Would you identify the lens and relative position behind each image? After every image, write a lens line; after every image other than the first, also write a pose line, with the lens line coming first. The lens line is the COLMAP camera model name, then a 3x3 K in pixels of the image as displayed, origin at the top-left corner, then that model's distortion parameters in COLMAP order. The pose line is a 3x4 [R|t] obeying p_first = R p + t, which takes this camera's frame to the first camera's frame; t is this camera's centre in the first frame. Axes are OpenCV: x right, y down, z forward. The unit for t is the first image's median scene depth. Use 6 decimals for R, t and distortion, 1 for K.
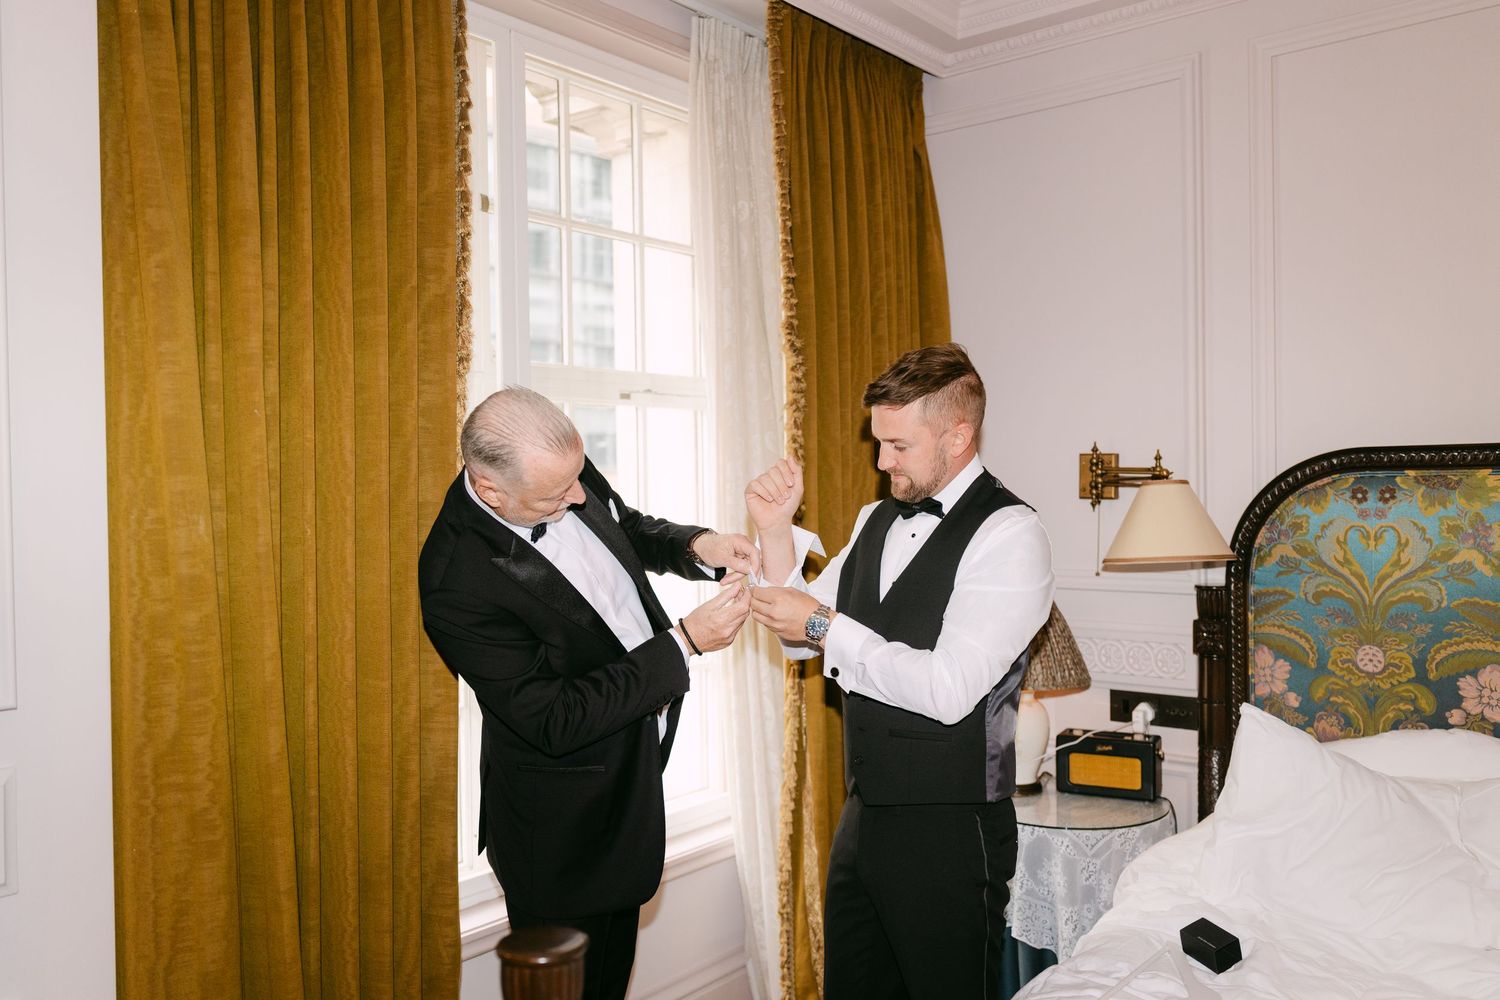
lens RADIAL K [[1158.1, 0, 753.7], [0, 1158.1, 495.1], [0, 0, 1]] dist [-0.001155, -0.015818]
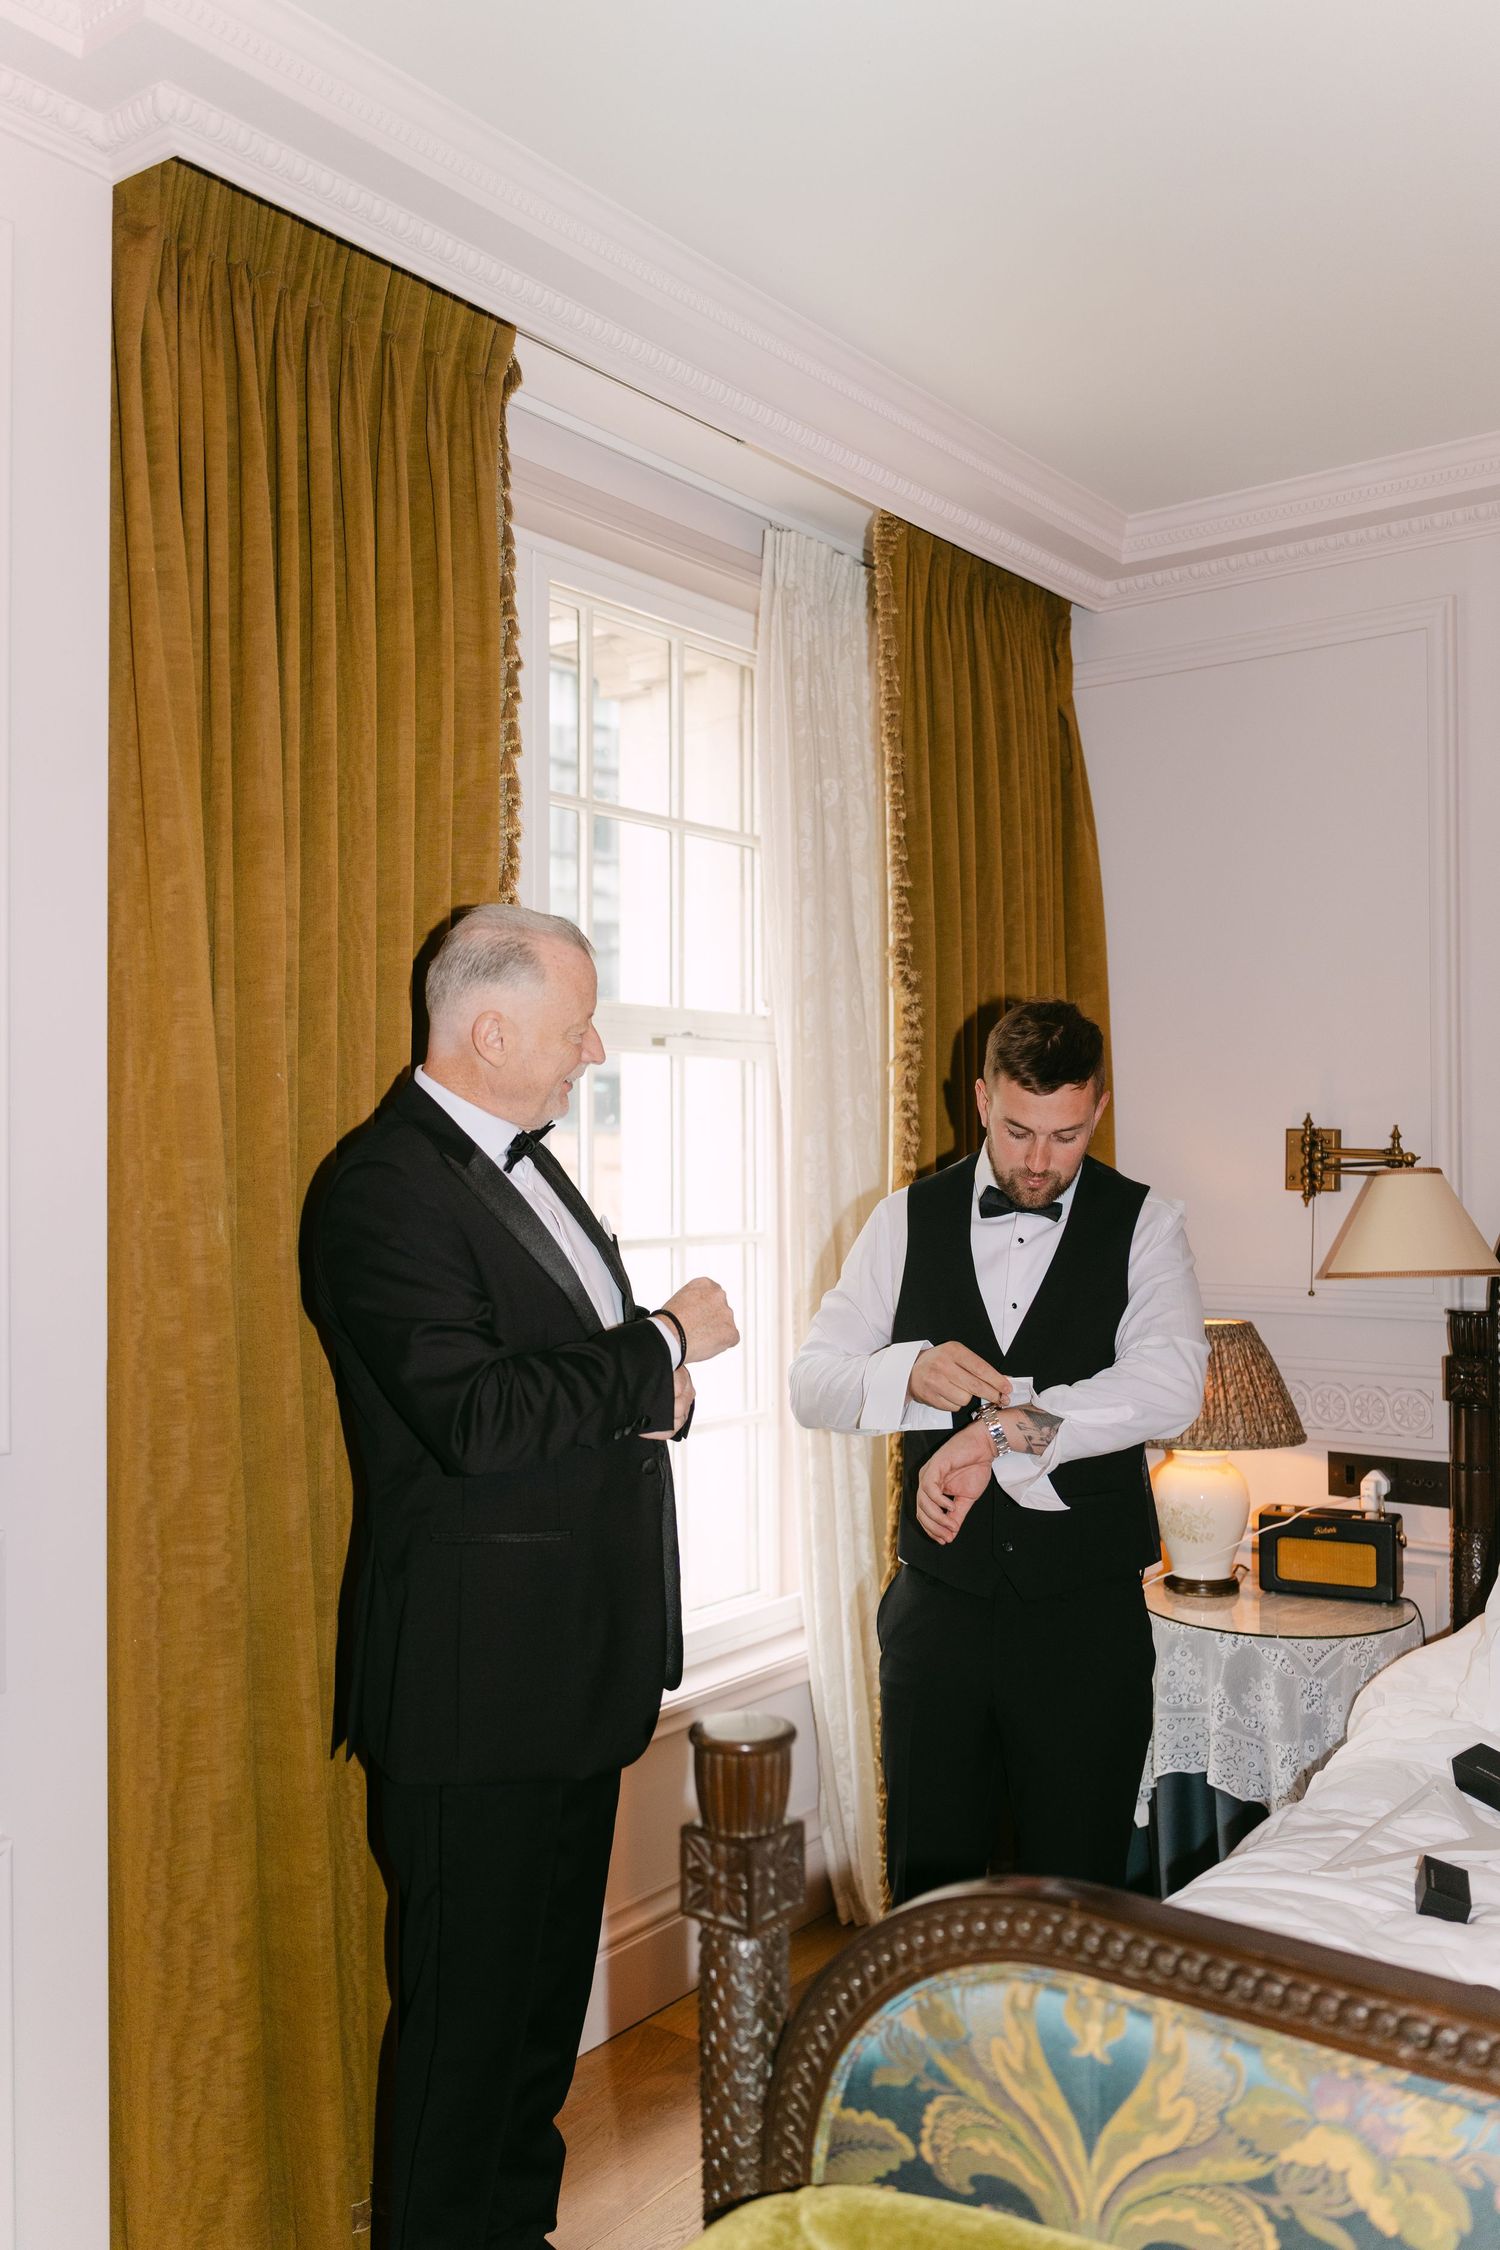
lens RADIAL K [[1737.1, 0, 784.1], [0, 1737.1, 1124.6], [0, 0, 1]] dist [-0.001155, -0.015818]
pose [[0.999613, 0.009537, 0.026134, -0.071370], [-0.008840, 0.999606, -0.026641, -0.006452], [-0.026378, 0.026400, 0.999303, -0.098731]]
